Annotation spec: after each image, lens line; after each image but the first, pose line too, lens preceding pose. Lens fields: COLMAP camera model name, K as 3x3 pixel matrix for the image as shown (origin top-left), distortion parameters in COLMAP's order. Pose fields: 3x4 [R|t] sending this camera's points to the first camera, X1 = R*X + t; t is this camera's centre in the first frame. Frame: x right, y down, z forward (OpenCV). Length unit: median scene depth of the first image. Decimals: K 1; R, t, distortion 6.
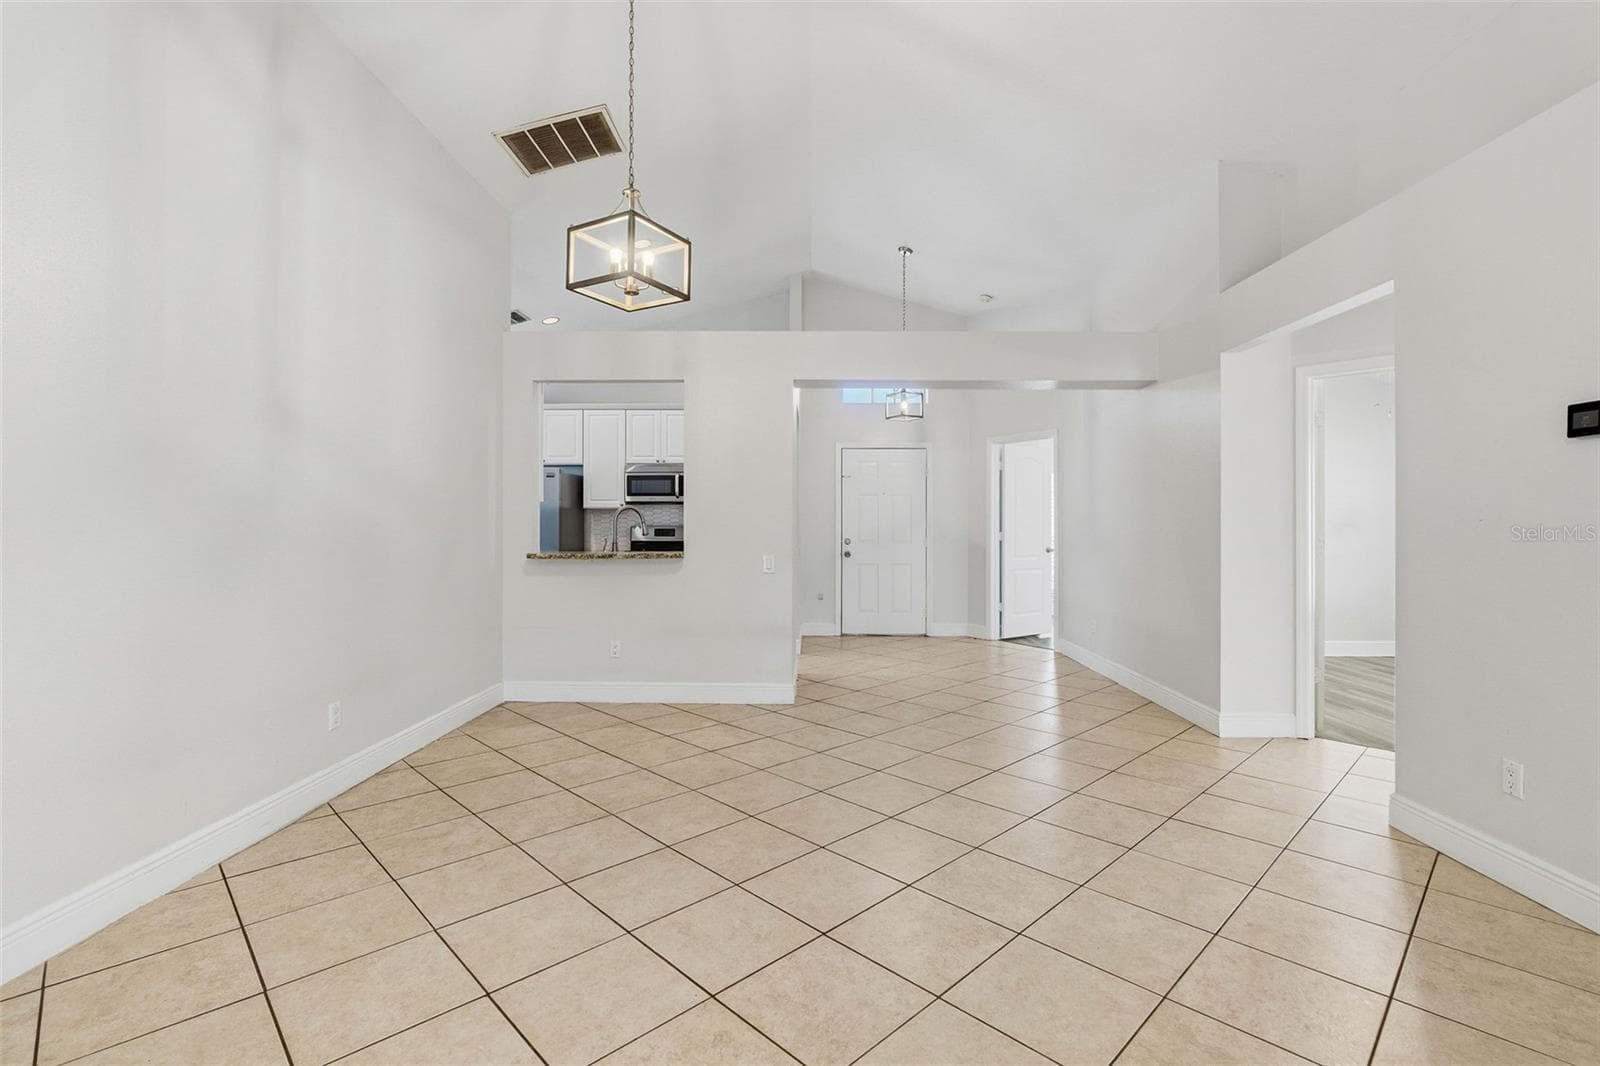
lens RADIAL K [[741.8, 0, 810.7], [0, 741.8, 516.8], [0, 0, 1]] dist [-0.005437, 0.000569]
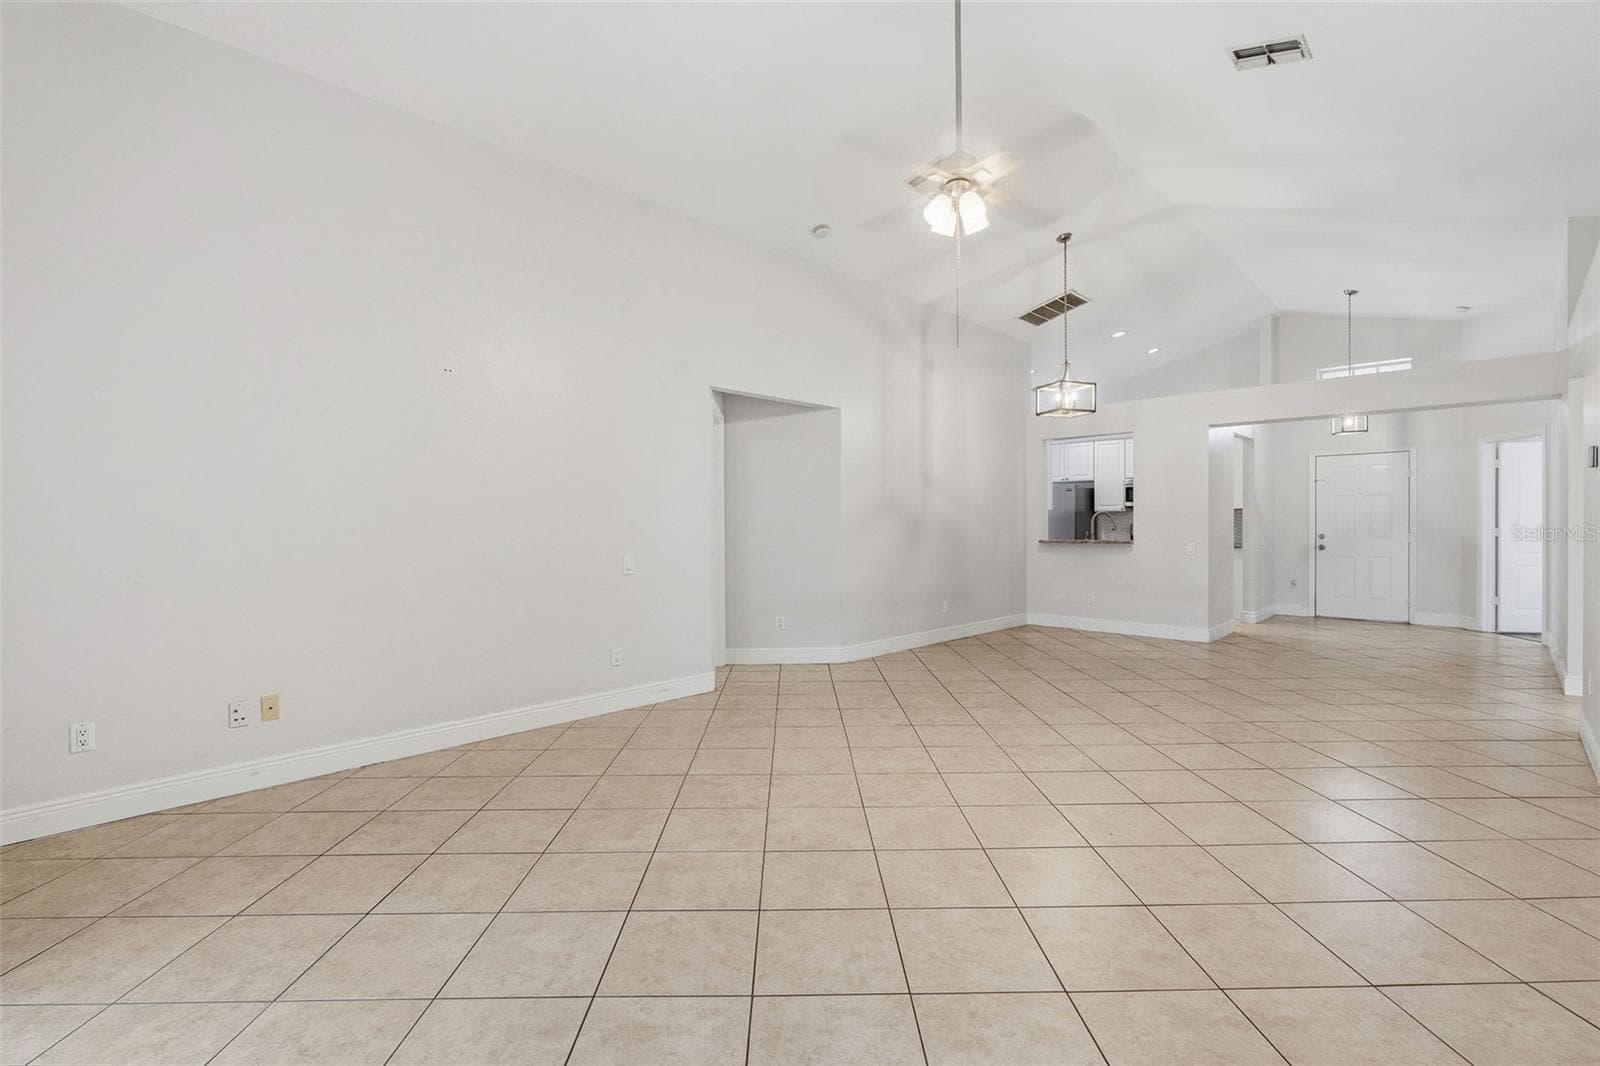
lens RADIAL K [[741.8, 0, 810.7], [0, 741.8, 516.8], [0, 0, 1]] dist [-0.005437, 0.000569]
pose [[0.736806, -0.009096, -0.676043, 0.250161], [0.010184, 0.999945, -0.002355, -0.003010], [0.676027, -0.005150, 0.736859, -0.405813]]
